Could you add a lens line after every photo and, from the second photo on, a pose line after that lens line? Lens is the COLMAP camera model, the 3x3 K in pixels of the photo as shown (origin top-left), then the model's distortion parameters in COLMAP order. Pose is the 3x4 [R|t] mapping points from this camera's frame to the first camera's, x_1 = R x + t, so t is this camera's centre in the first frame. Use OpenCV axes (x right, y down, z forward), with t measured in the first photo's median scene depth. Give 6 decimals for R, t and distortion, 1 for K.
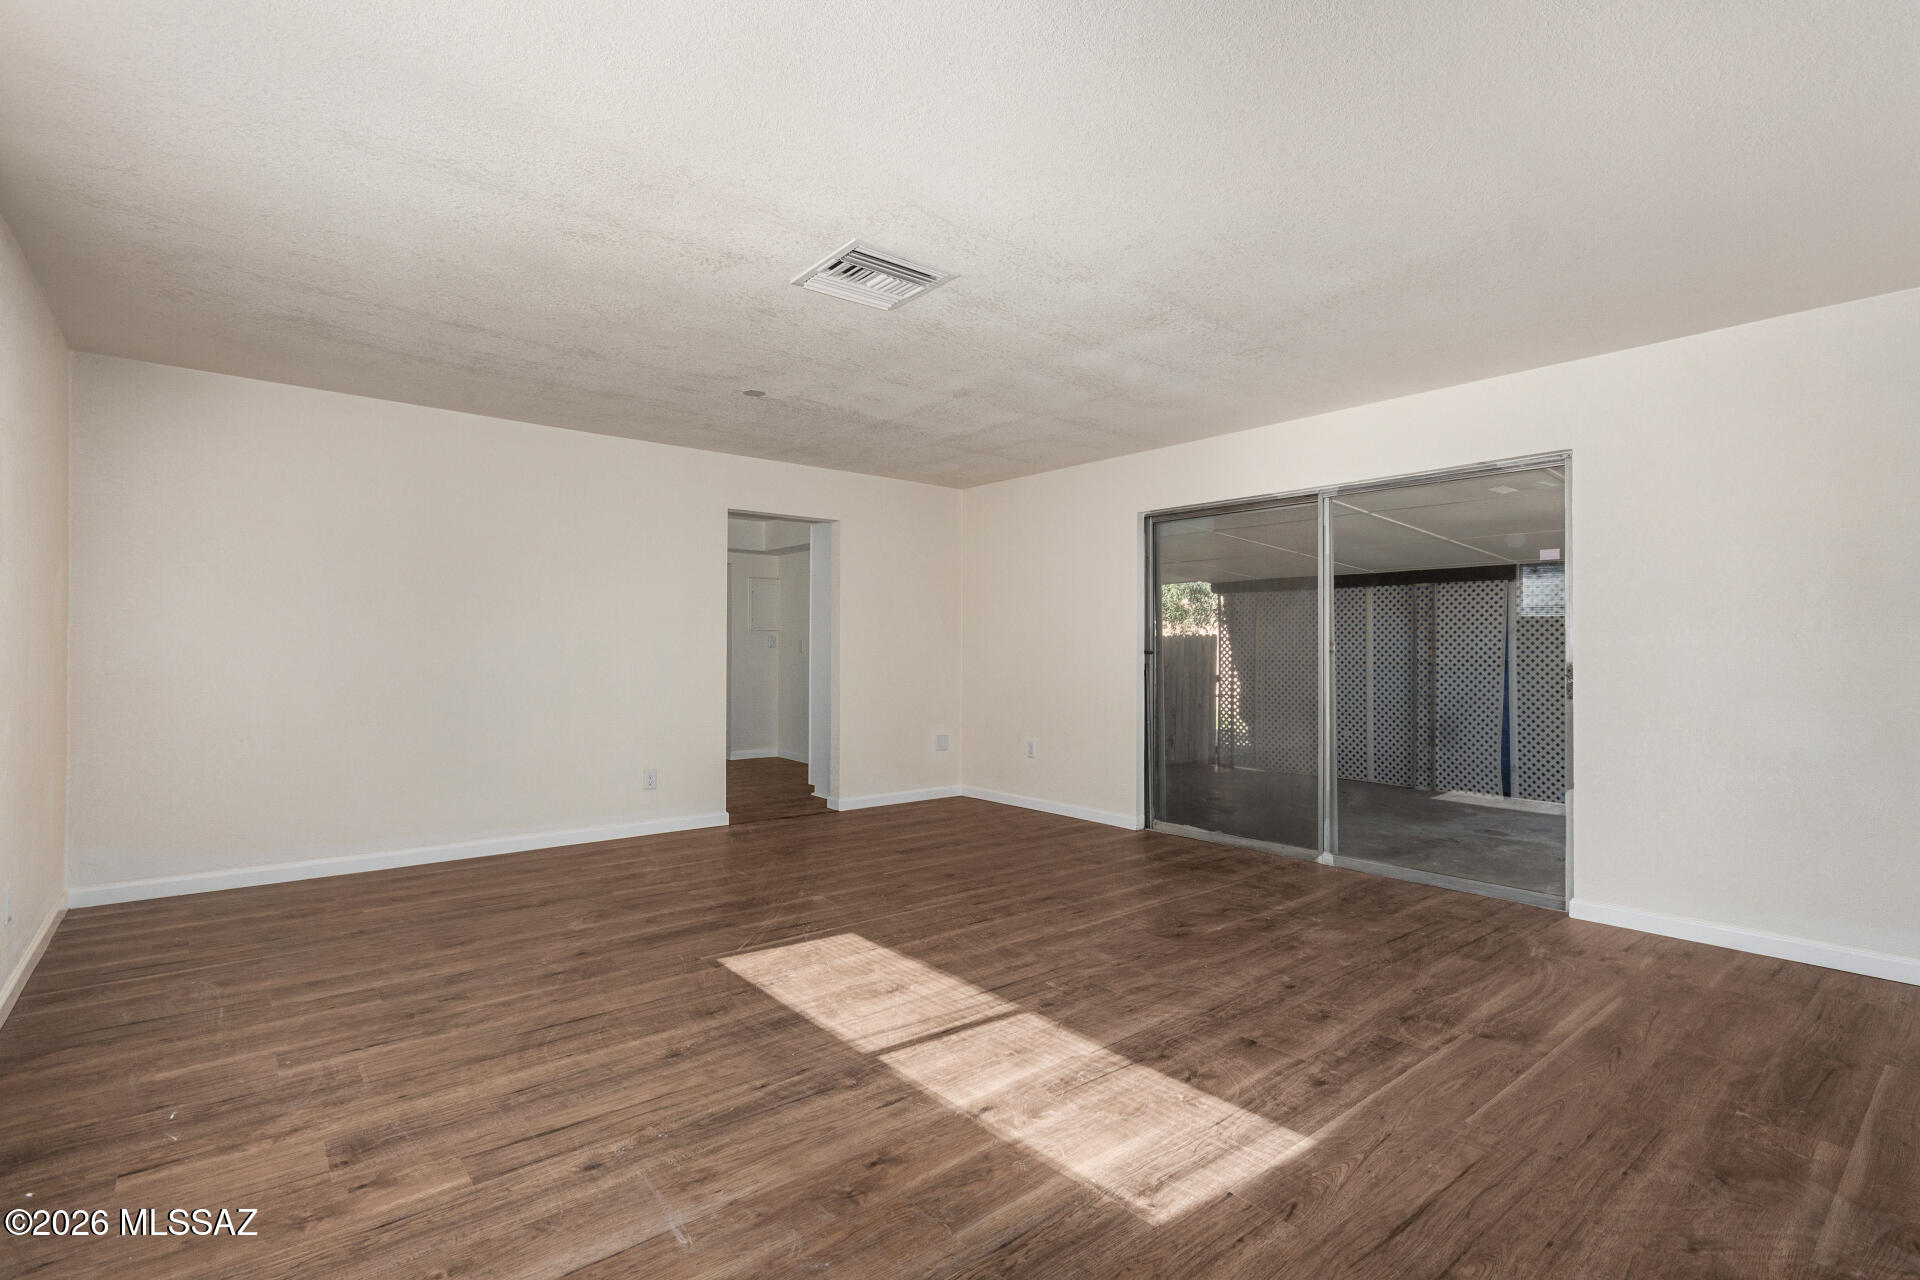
lens RADIAL K [[893.7, 0, 984.8], [0, 893.7, 654.9], [0, 0, 1]] dist [0.001968, 0.000759]
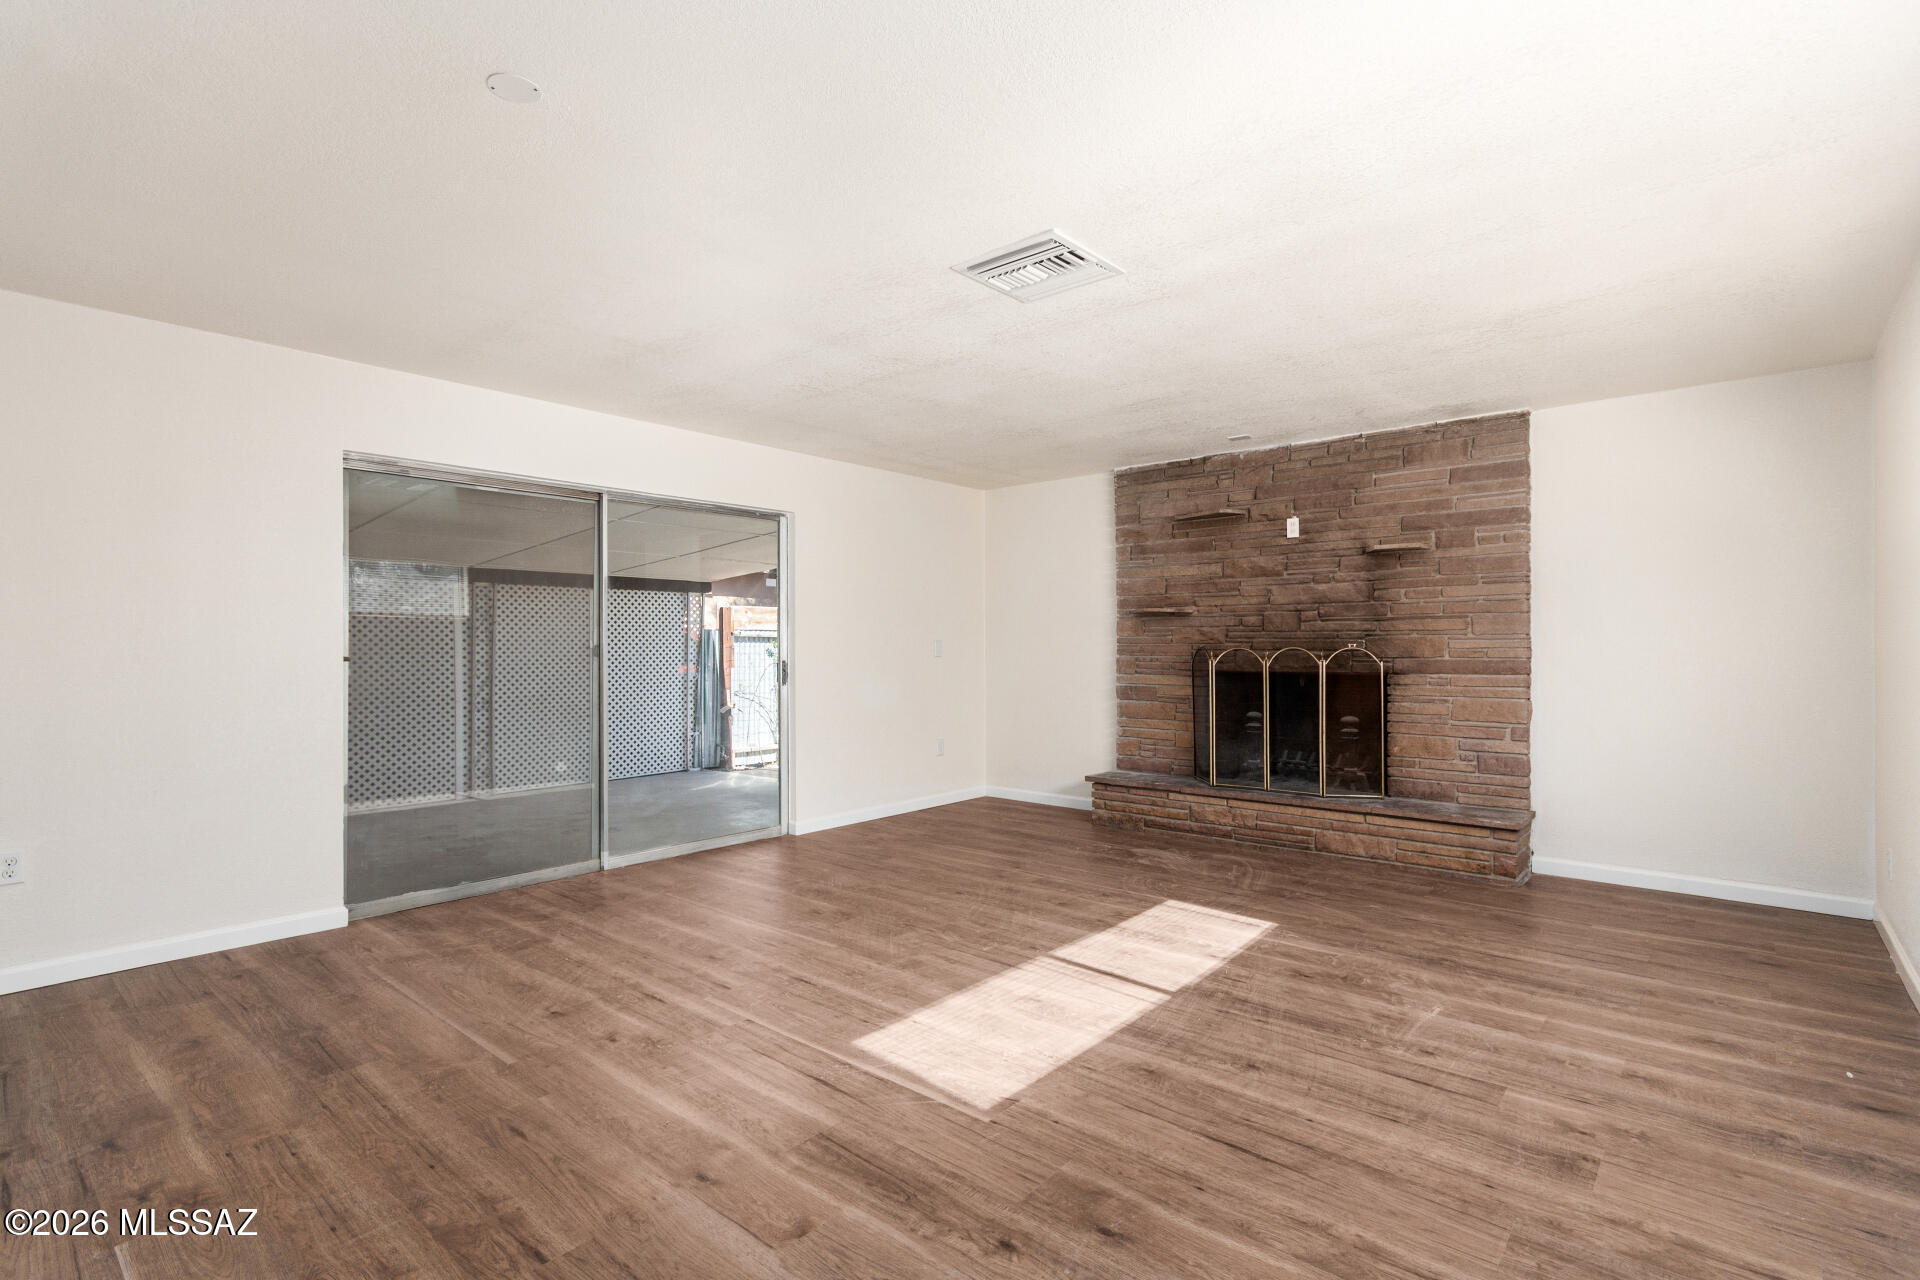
lens RADIAL K [[893.7, 0, 972.3], [0, 893.7, 648.2], [0, 0, 1]] dist [0.001968, 0.000759]
pose [[-0.151886, -0.002568, 0.988395, -1.187417], [0.009789, 0.999944, 0.004102, -0.019244], [-0.988349, 0.010298, -0.151853, 1.351734]]
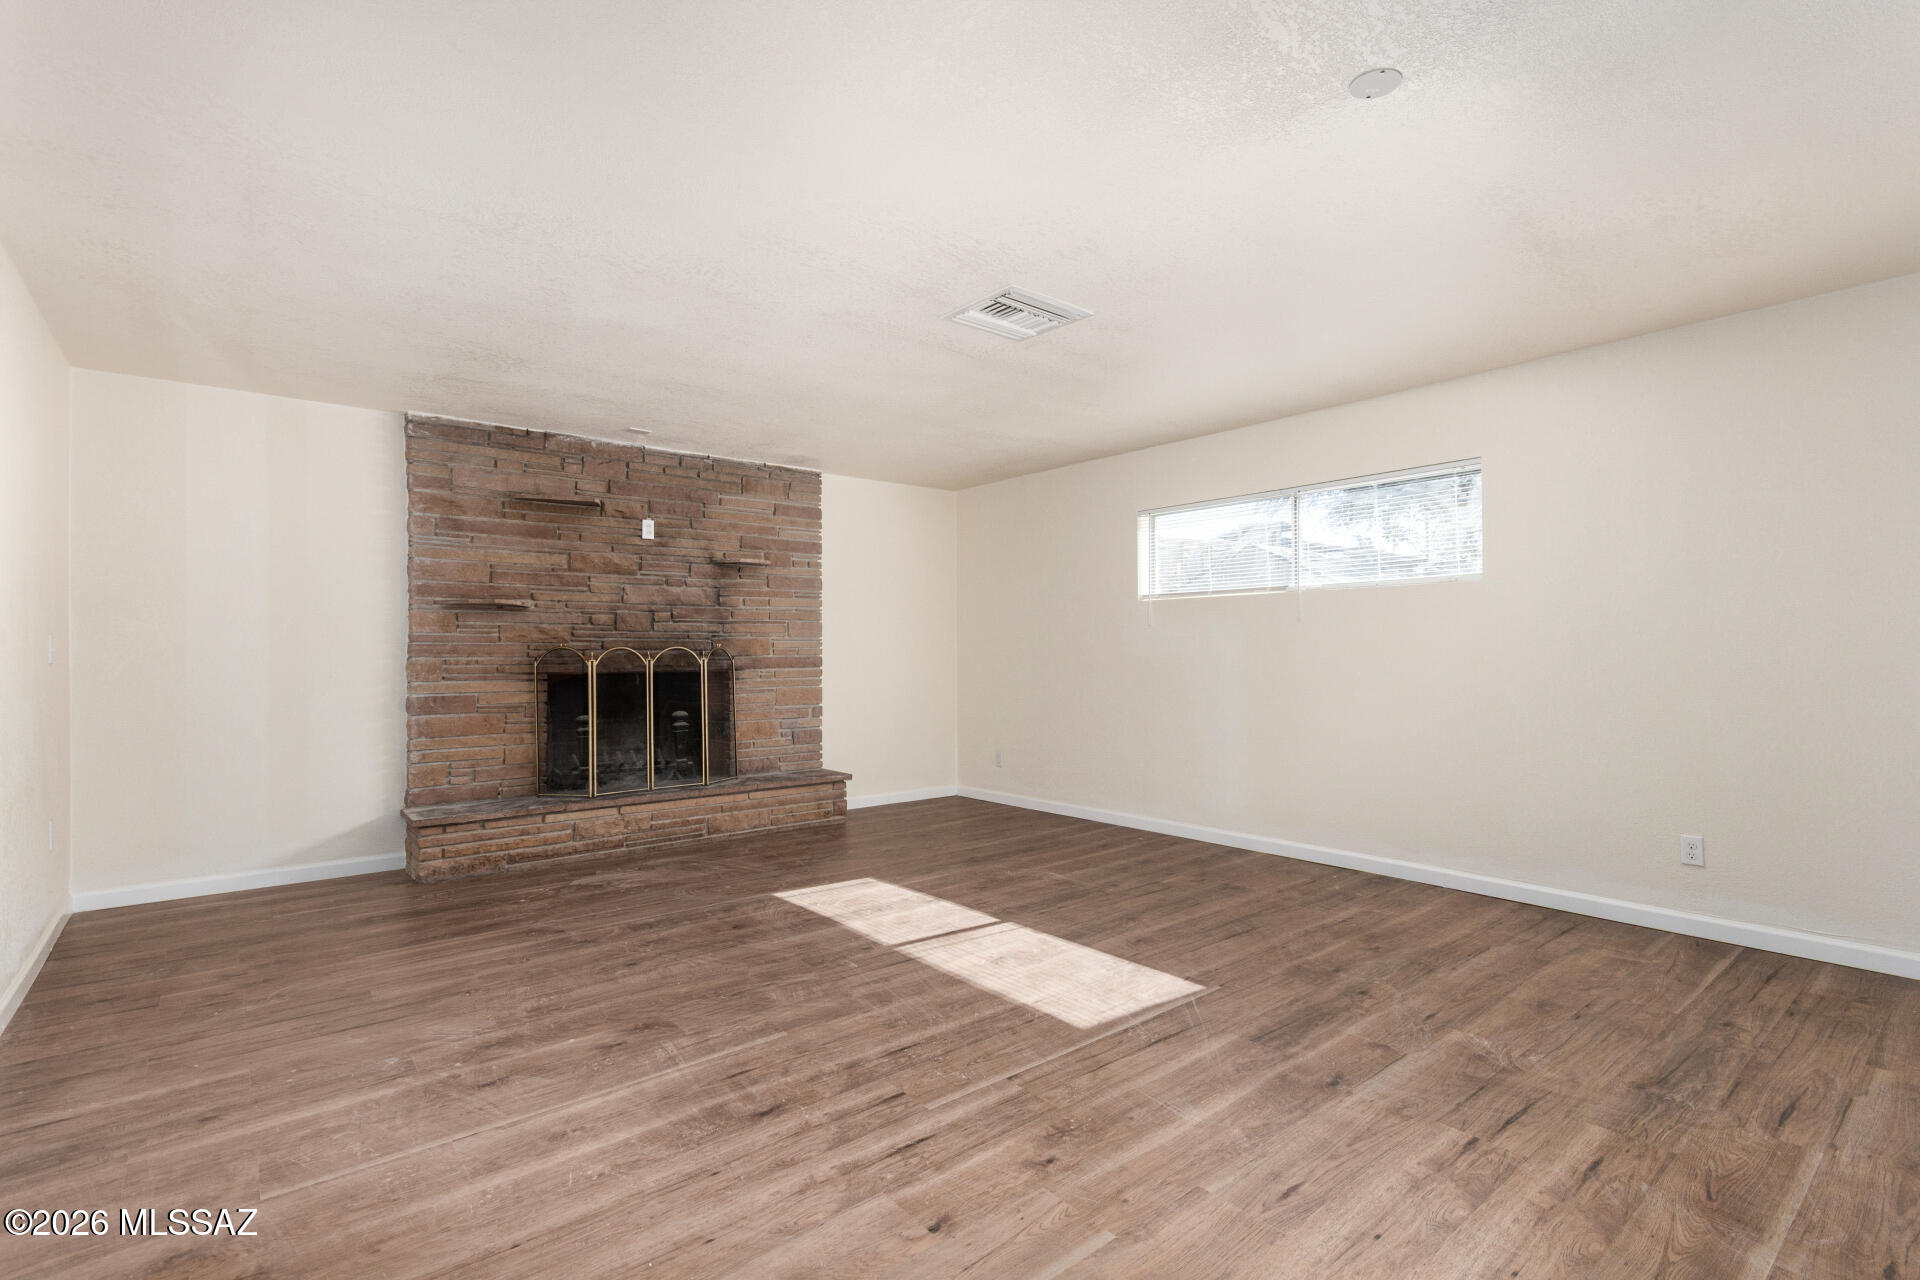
lens RADIAL K [[893.7, 0, 963.6], [0, 893.7, 641.4], [0, 0, 1]] dist [0.001968, 0.000759]
pose [[-0.999523, 0.001023, 0.030881, -0.102800], [0.001053, 0.999999, 0.000955, -0.019473], [-0.030880, 0.000987, -0.999523, 2.343885]]
